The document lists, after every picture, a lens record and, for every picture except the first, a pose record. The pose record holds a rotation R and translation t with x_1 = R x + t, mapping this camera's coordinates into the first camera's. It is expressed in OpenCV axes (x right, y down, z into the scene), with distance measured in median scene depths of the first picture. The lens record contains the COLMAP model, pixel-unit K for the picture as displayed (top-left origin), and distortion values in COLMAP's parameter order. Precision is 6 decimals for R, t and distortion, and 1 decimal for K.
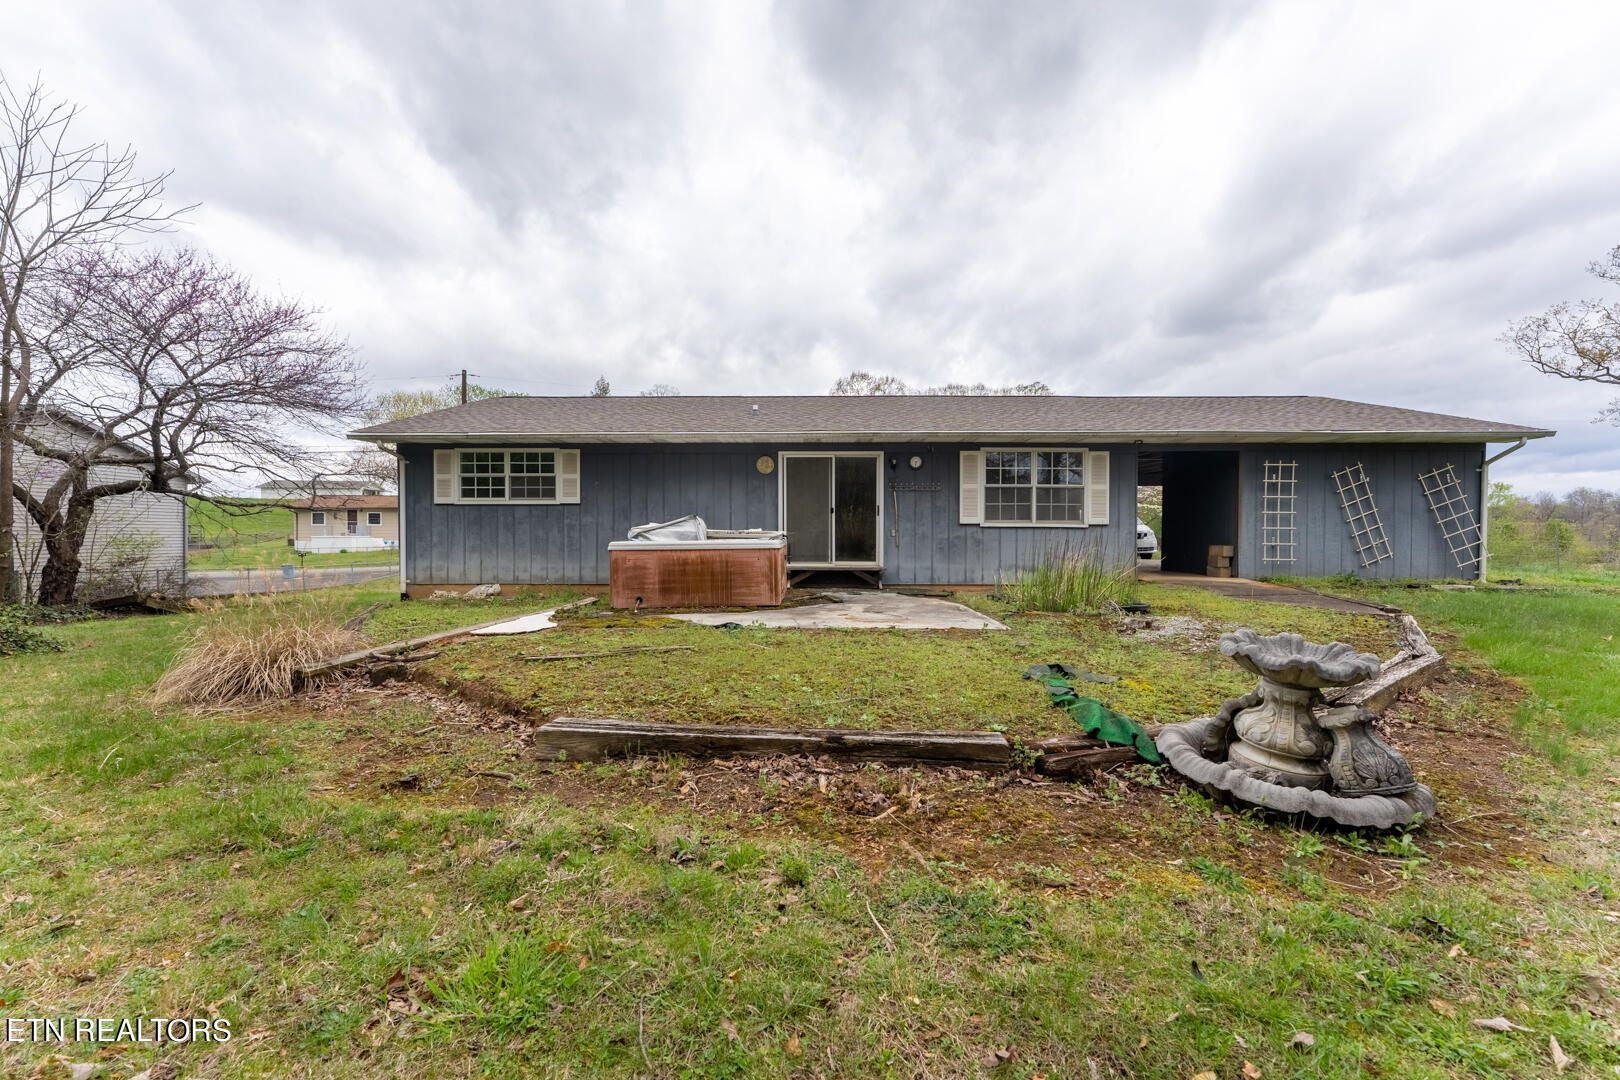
lens RADIAL K [[632.6, 0, 810.0], [0, 632.6, 540.0], [0, 0, 1]] dist [0.001003, -0.000087]
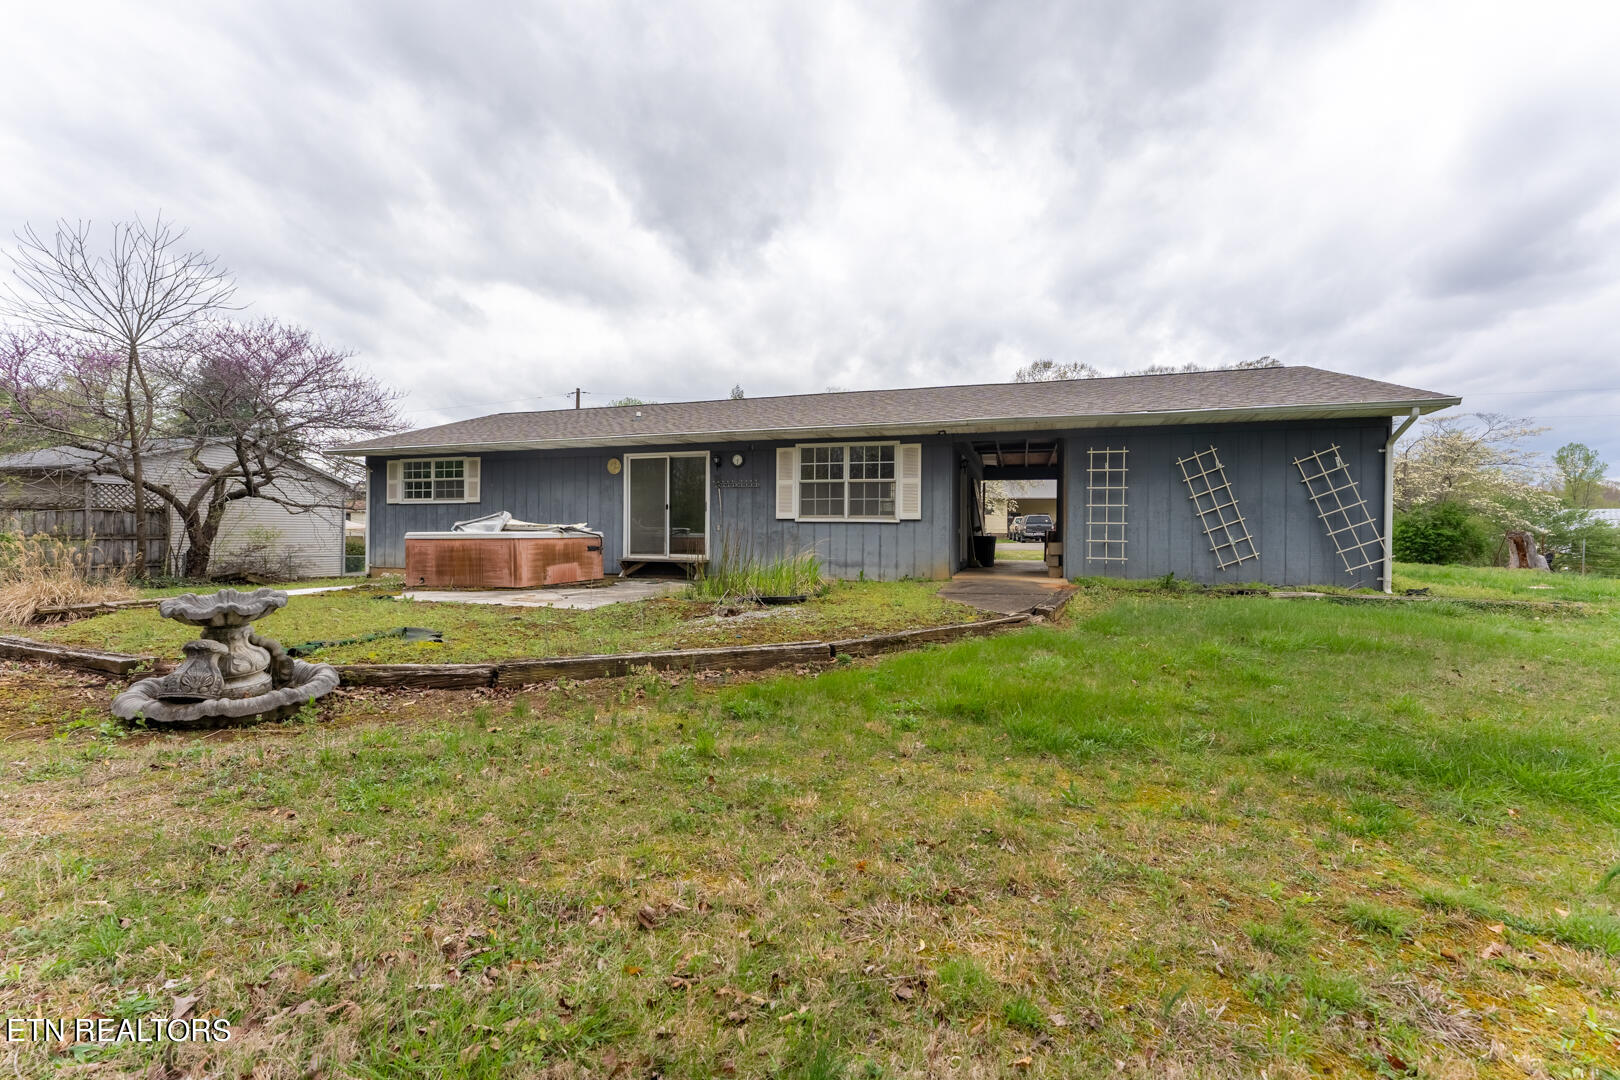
lens RADIAL K [[620.7, 0, 845.5], [0, 620.7, 535.5], [0, 0, 1]] dist [0.000779, 0.000084]
pose [[0.962087, 0.005763, -0.272681, 0.617112], [-0.009364, 0.999885, -0.011907, 0.012066], [0.272581, 0.014009, 0.962031, 0.063920]]
